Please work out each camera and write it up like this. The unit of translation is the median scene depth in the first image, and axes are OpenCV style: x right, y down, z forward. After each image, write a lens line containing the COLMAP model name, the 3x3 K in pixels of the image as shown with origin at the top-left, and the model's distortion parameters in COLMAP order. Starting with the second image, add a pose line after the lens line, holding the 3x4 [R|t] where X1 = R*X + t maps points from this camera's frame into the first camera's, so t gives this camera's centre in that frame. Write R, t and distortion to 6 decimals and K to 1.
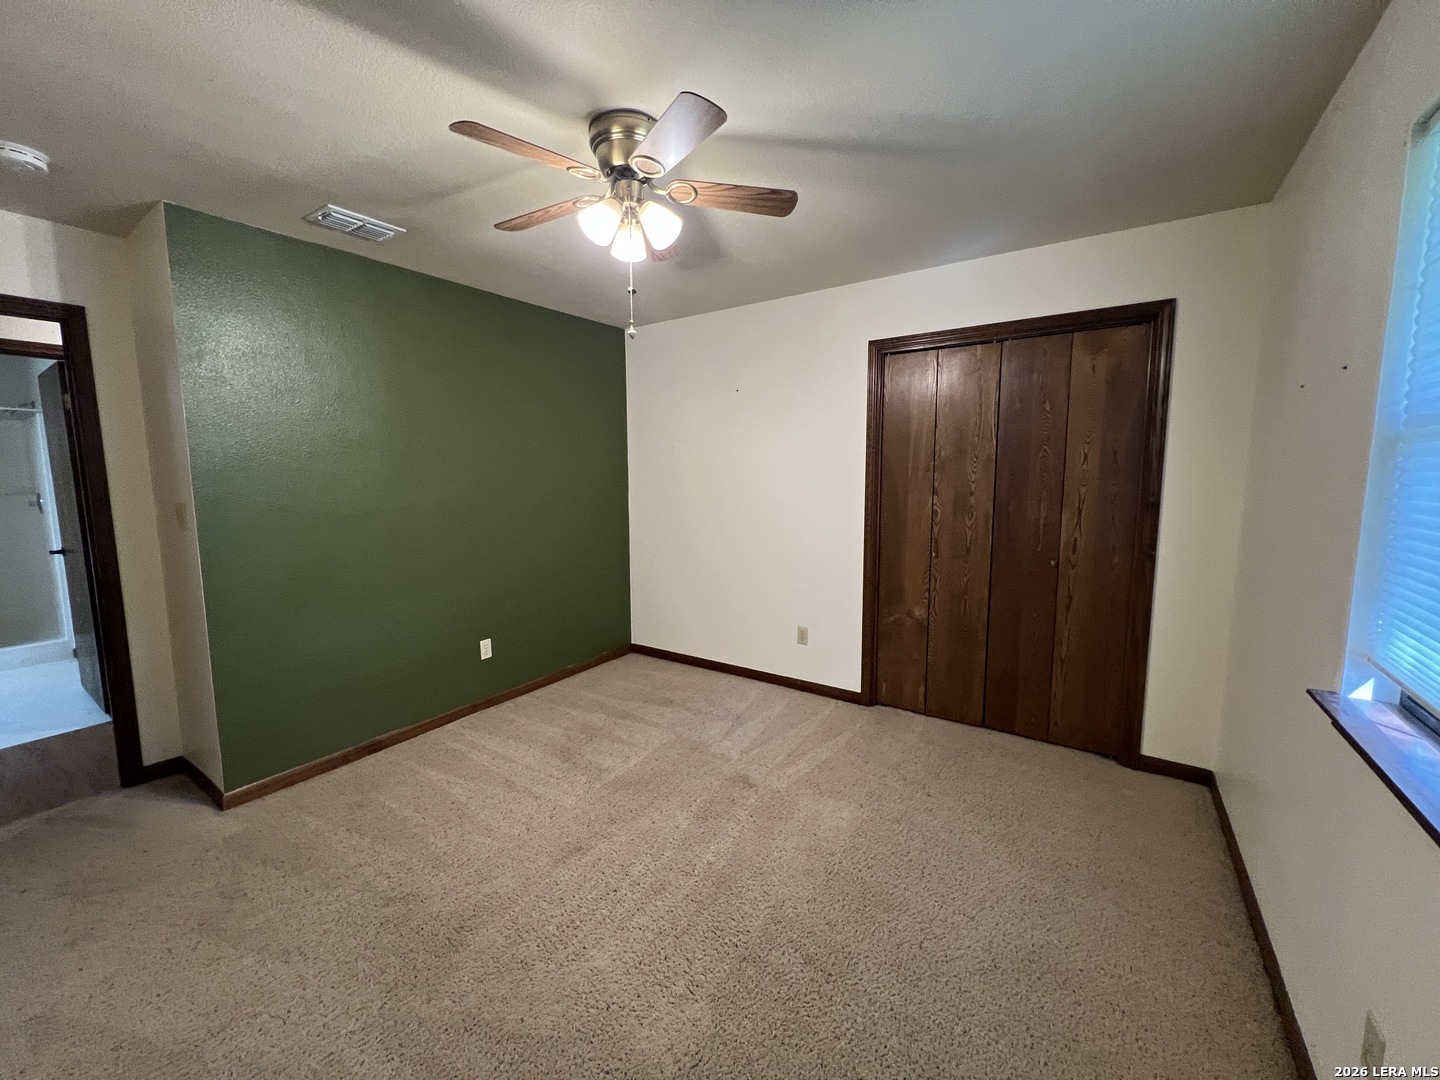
lens RADIAL K [[575.1, 0, 715.6], [0, 575.1, 535.9], [0, 0, 1]] dist [-0.000705, -0.000074]
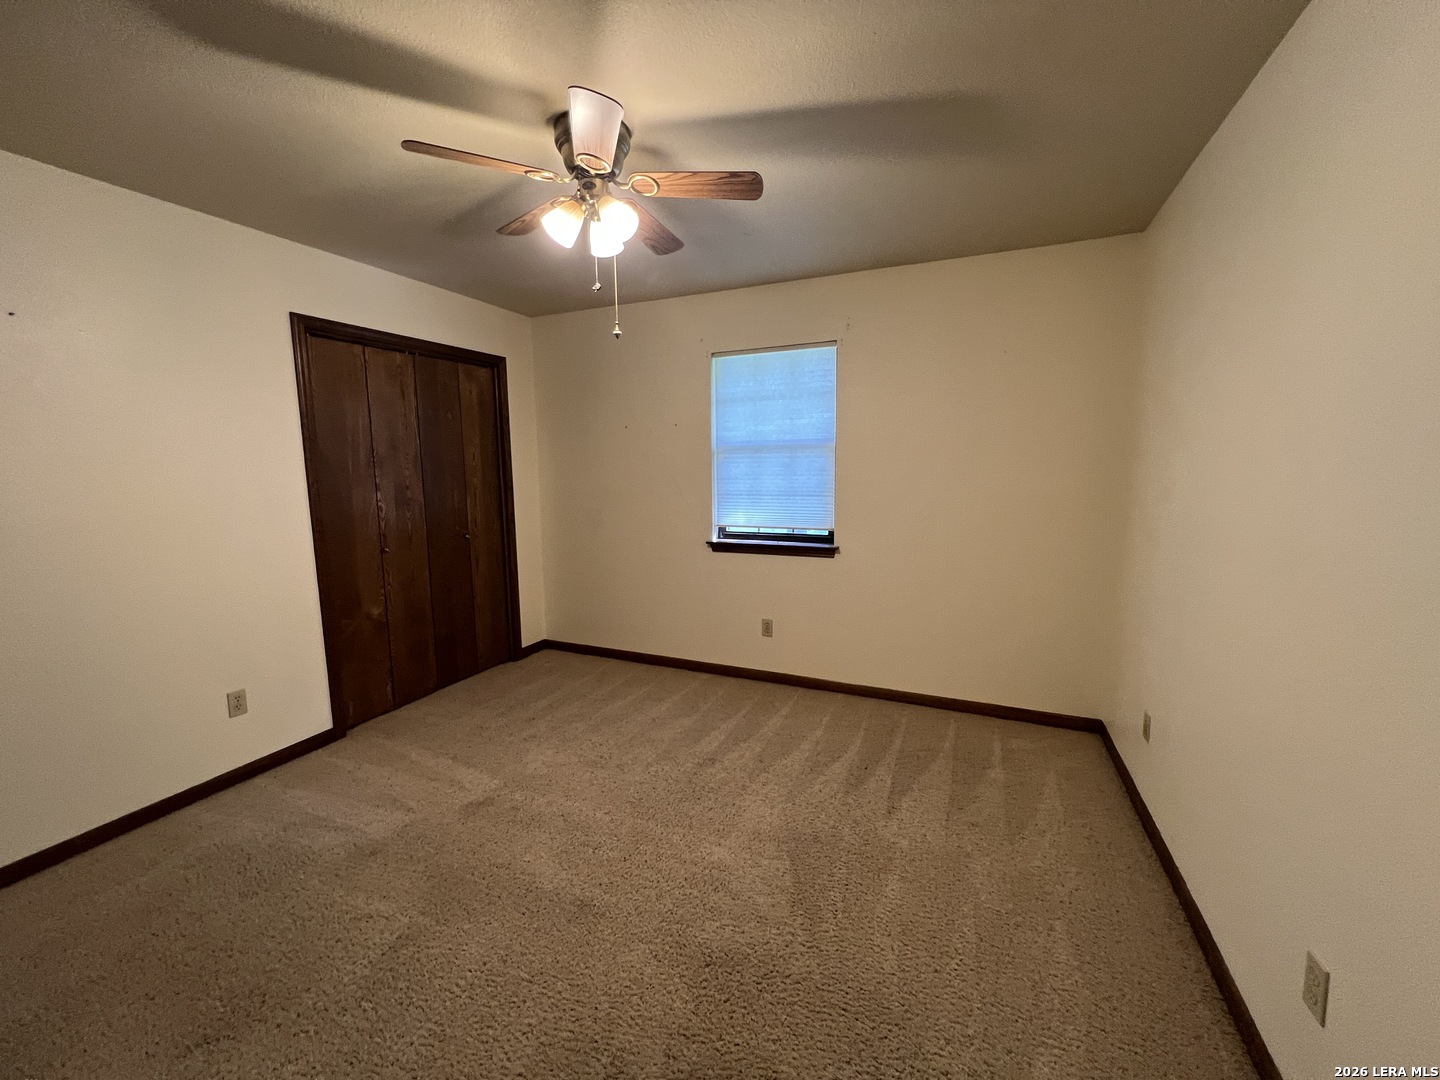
lens RADIAL K [[575.1, 0, 715.6], [0, 575.1, 535.9], [0, 0, 1]] dist [-0.000705, -0.000074]
pose [[-0.179259, -0.119664, 0.976497, -0.737800], [0.123285, 0.982018, 0.142972, -0.066917], [-0.976047, 0.146016, -0.161283, 0.613151]]
